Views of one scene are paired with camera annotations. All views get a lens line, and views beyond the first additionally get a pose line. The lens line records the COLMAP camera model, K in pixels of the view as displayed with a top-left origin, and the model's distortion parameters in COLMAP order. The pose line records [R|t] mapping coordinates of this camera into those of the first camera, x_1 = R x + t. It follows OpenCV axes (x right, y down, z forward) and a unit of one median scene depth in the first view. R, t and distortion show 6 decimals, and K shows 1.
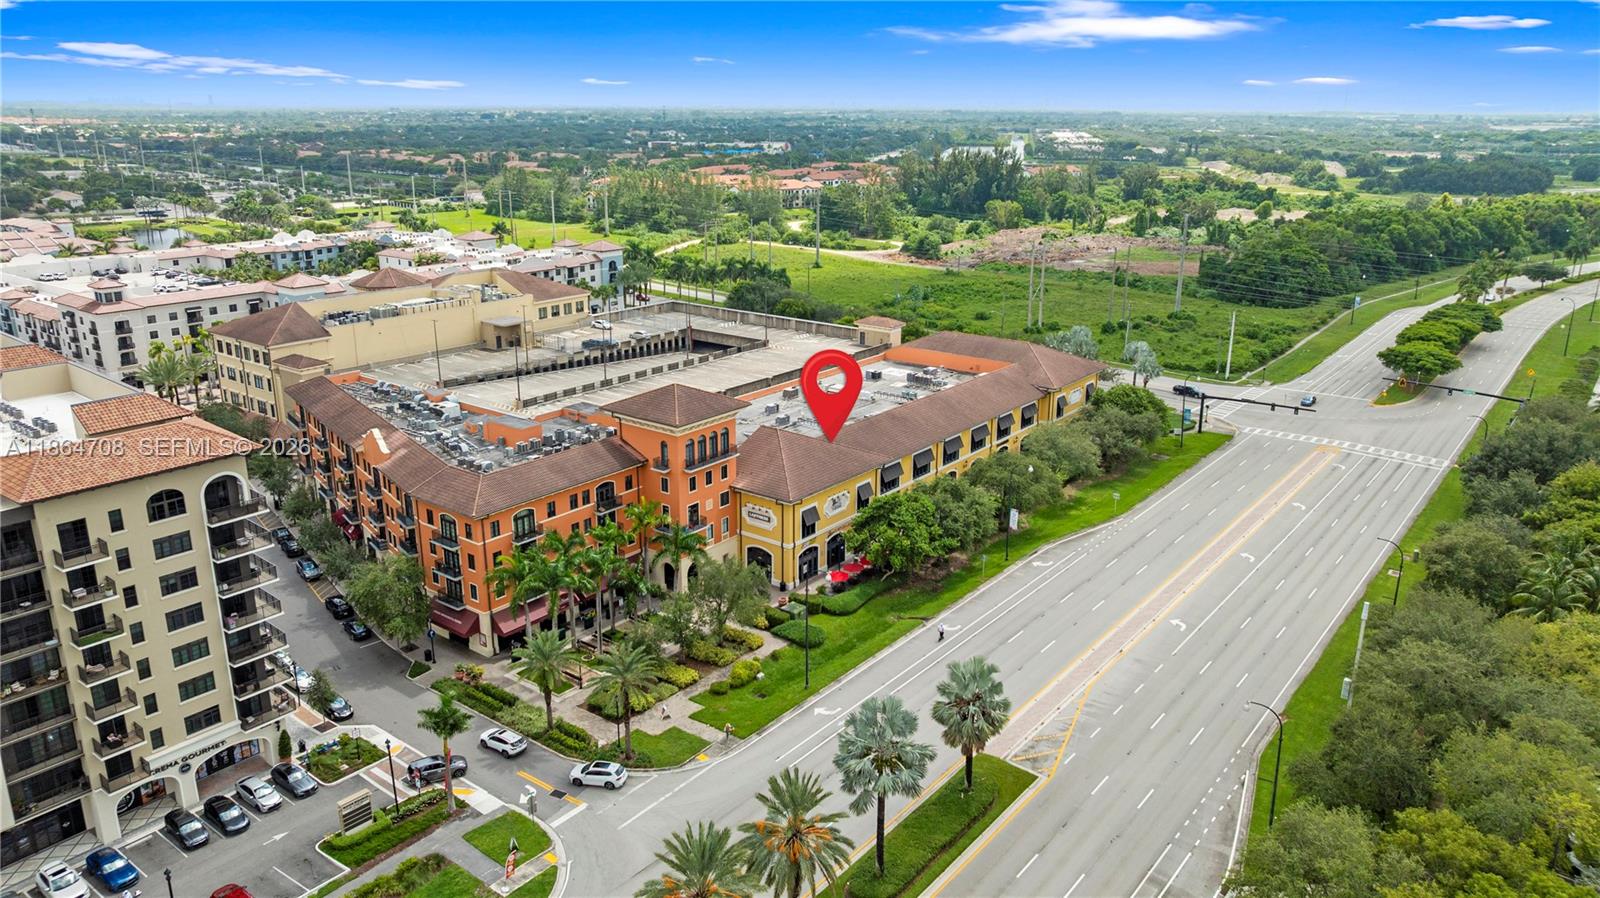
lens RADIAL K [[1131.7, 0, 800.0], [0, 1131.7, 449.0], [0, 0, 1]] dist [-0.009570, -0.001413]
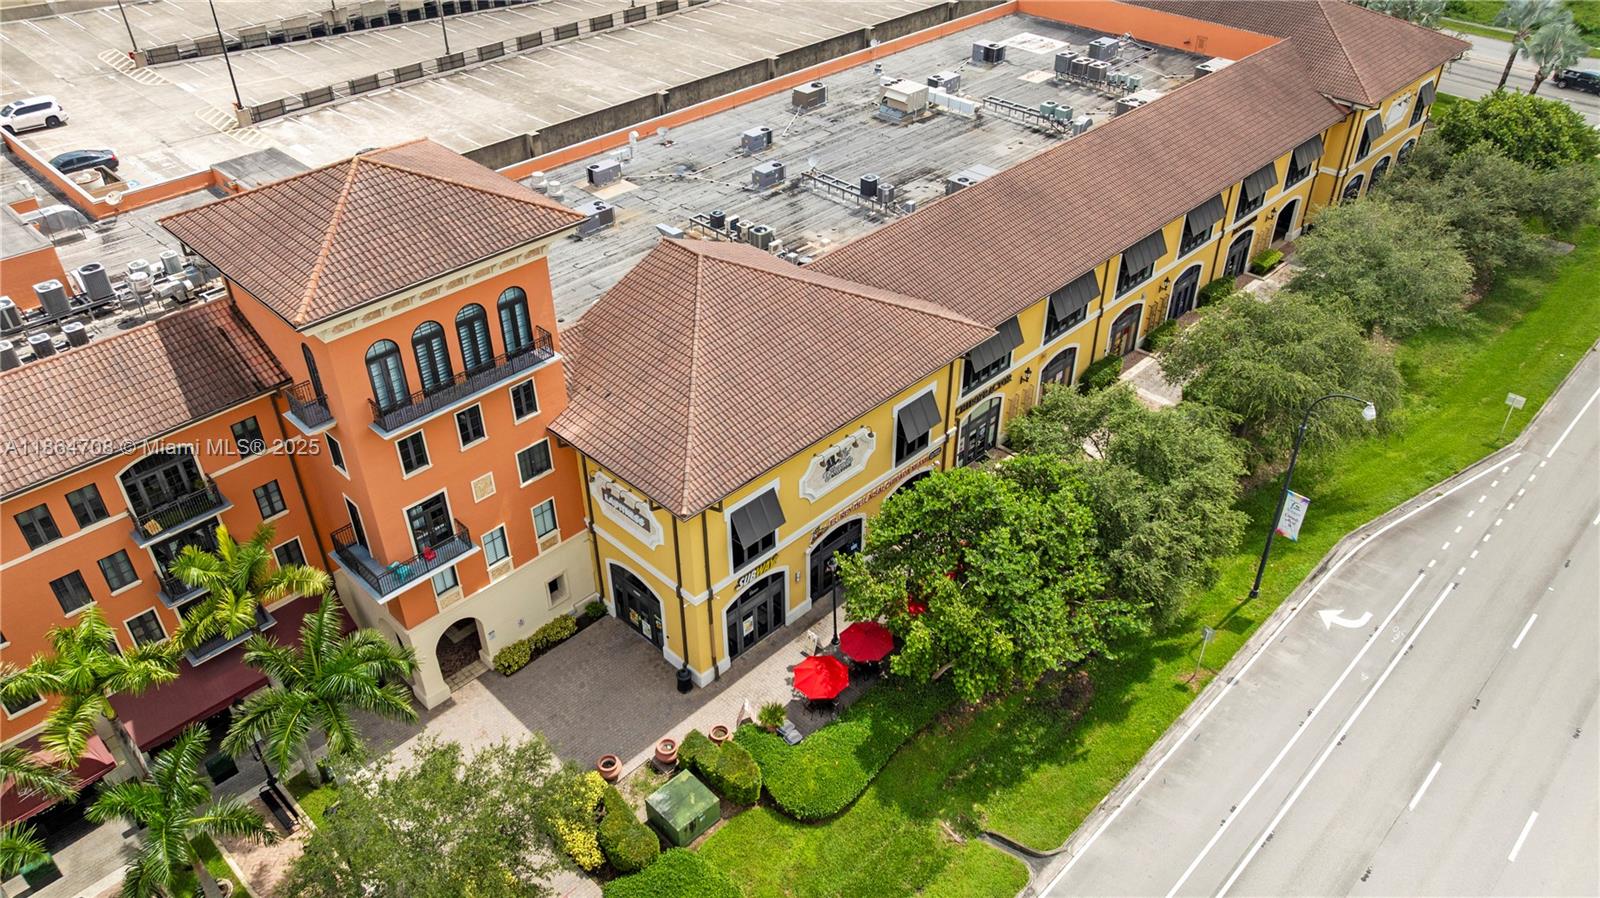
lens RADIAL K [[1153.1, 0, 805.9], [0, 1153.1, 445.0], [0, 0, 1]] dist [-0.018819, 0.004426]
pose [[0.993878, 0.059997, -0.092777, 0.058329], [-0.027158, 0.946613, 0.321226, -0.085987], [0.107096, -0.316739, 0.942447, 0.626759]]
